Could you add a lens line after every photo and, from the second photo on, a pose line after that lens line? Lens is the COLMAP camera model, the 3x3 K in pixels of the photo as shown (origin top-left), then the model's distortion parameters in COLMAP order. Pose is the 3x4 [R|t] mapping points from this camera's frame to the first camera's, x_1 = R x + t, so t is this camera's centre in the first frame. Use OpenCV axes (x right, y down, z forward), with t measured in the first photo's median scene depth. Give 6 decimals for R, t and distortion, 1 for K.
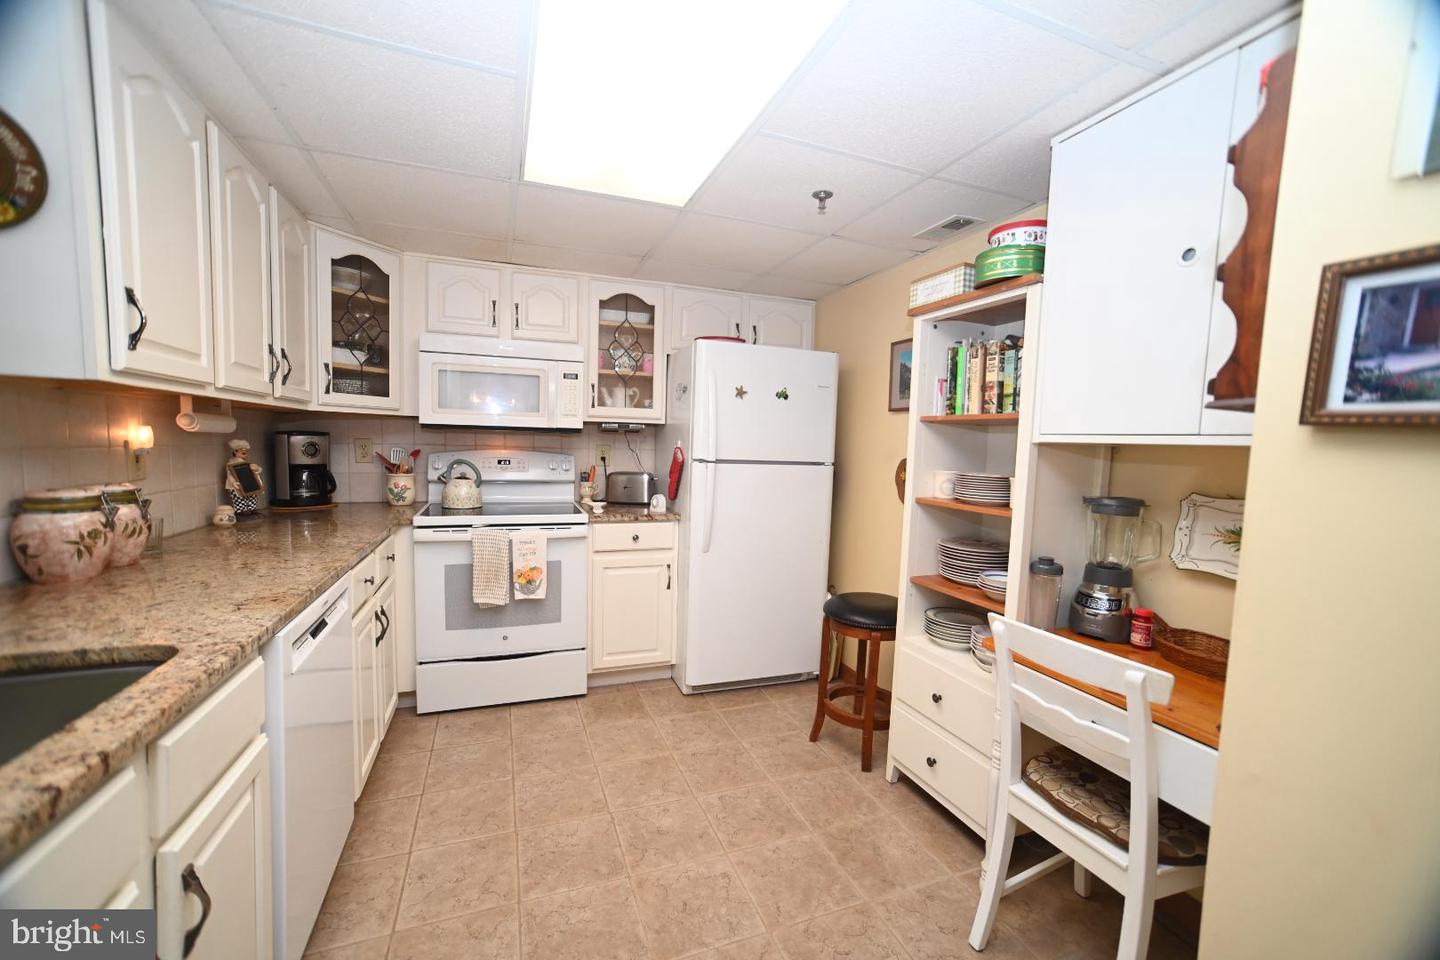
lens RADIAL K [[577.0, 0, 720.0], [0, 577.0, 480.0], [0, 0, 1]] dist [-0.040507, 0.022606]
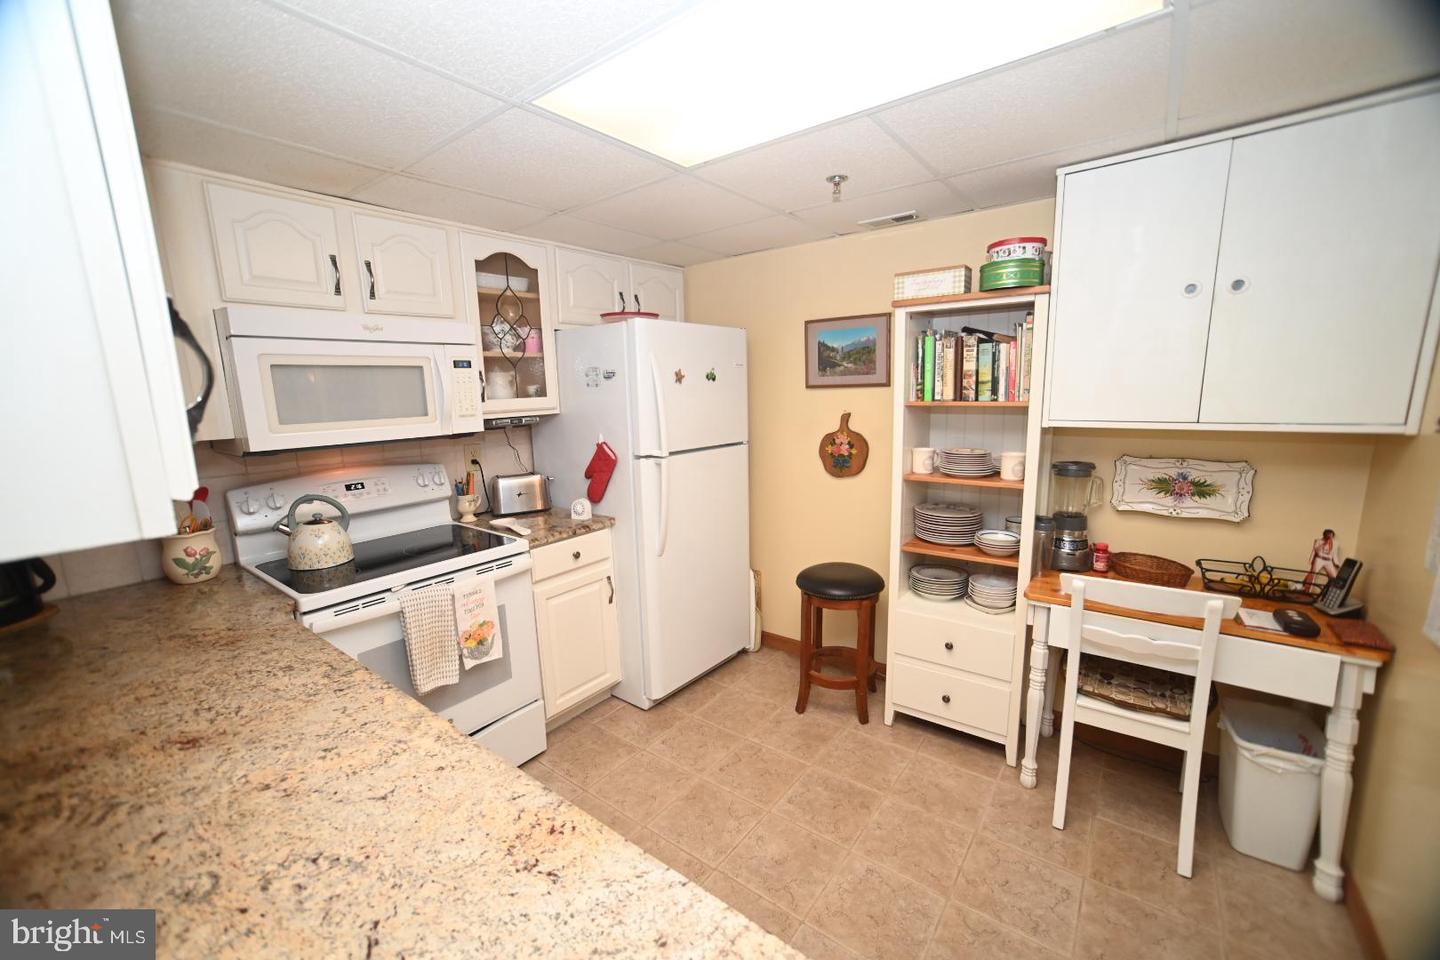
lens RADIAL K [[577.0, 0, 720.0], [0, 577.0, 480.0], [0, 0, 1]] dist [-0.040507, 0.022606]
pose [[0.850186, -0.137891, 0.508105, -0.393926], [0.089283, 0.988875, 0.118972, -0.093587], [-0.518857, -0.055784, 0.853039, 0.182764]]
